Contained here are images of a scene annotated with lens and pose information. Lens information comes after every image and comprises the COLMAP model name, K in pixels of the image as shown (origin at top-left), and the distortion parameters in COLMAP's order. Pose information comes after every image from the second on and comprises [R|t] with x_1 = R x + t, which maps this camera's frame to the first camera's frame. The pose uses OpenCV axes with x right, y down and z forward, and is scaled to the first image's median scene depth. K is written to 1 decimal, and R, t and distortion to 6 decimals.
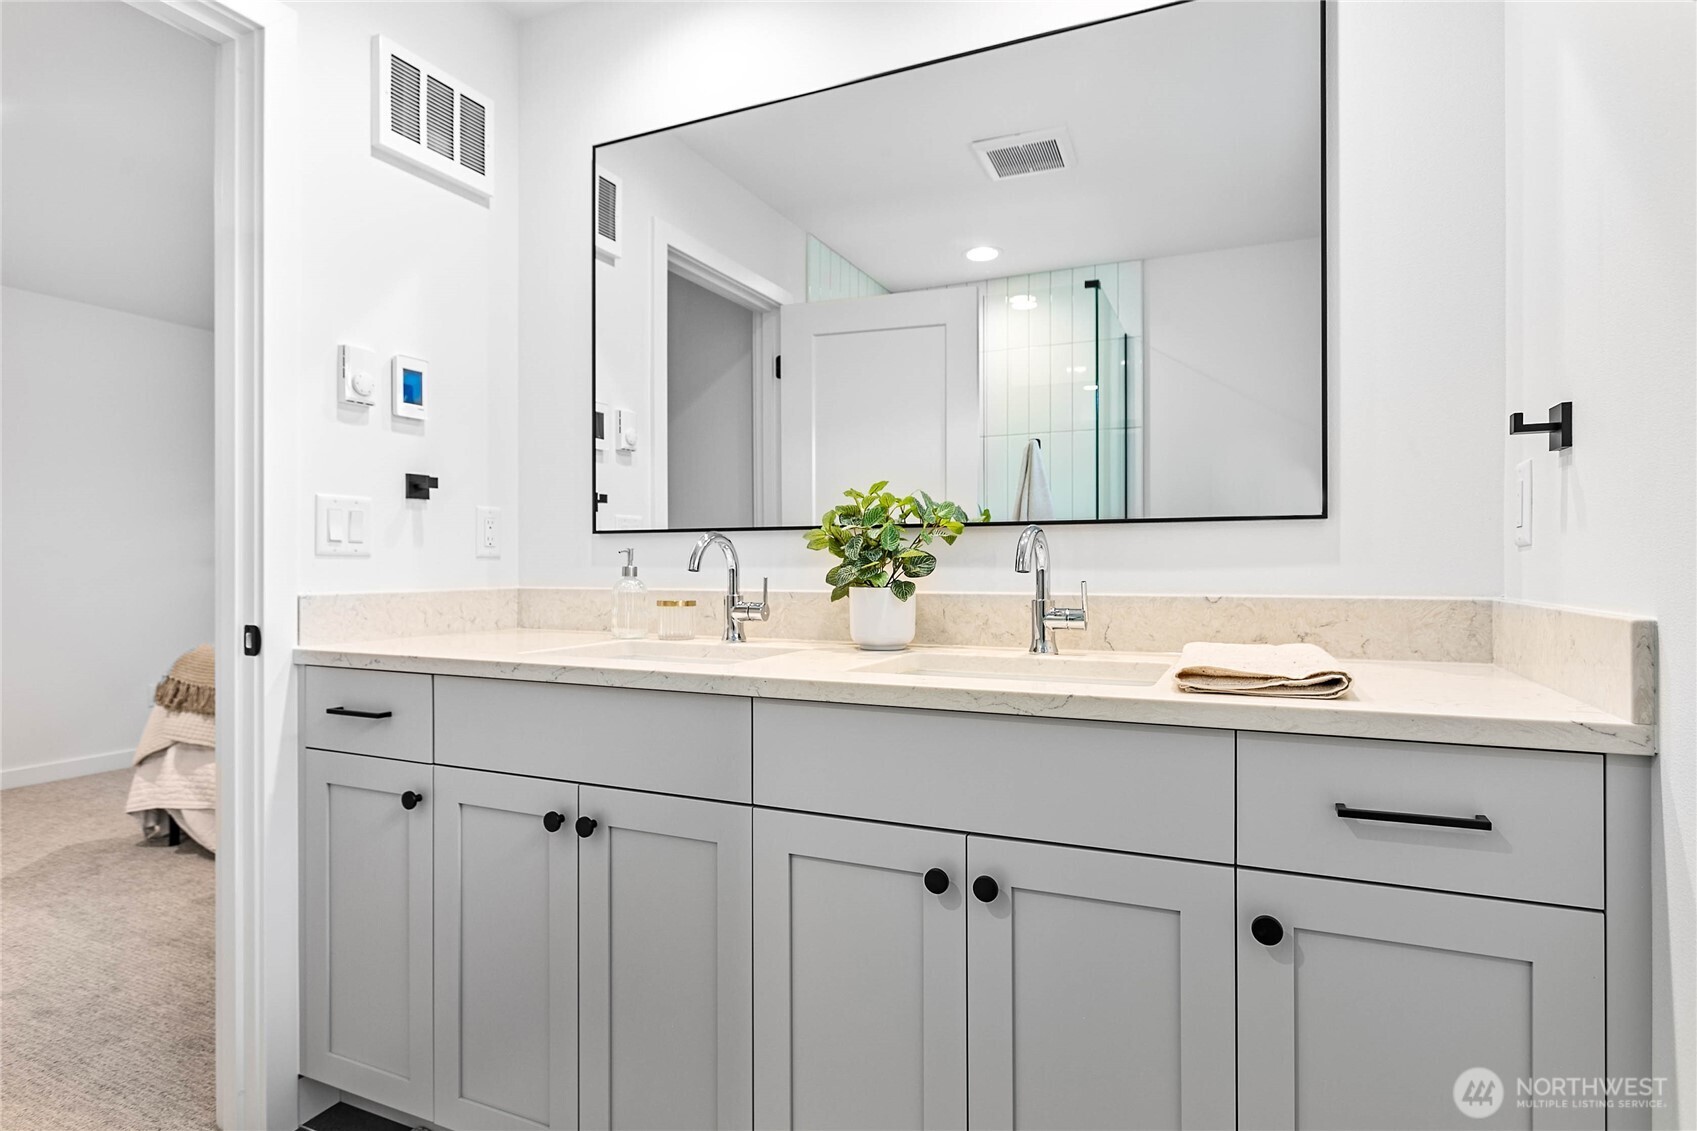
lens RADIAL K [[919.9, 0, 853.4], [0, 919.9, 559.3], [0, 0, 1]] dist [-0.026951, -0.000295]
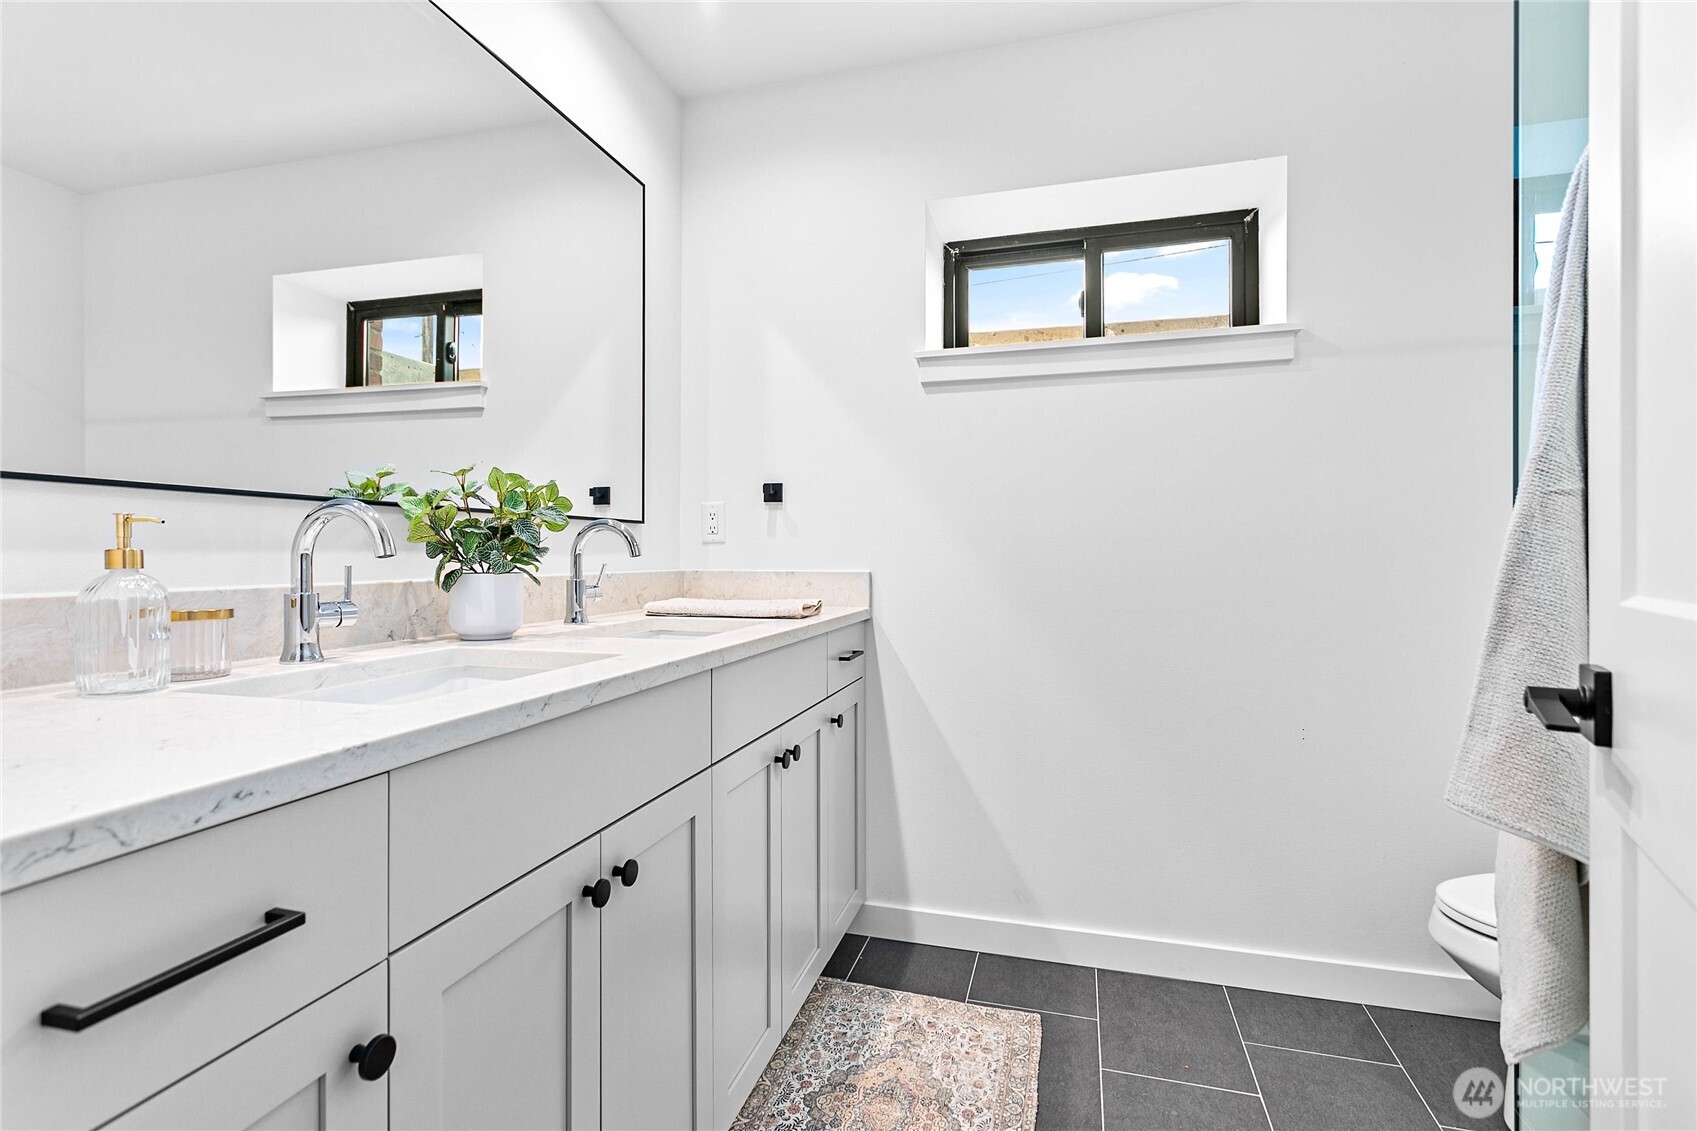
lens RADIAL K [[790.7, 0, 851.5], [0, 790.7, 559.9], [0, 0, 1]] dist [-0.002256, 0.002061]
pose [[-0.150669, -0.007646, 0.988555, -0.768867], [-0.009759, 0.999933, 0.006246, 0.007311], [-0.988536, -0.008706, -0.150733, 0.691818]]
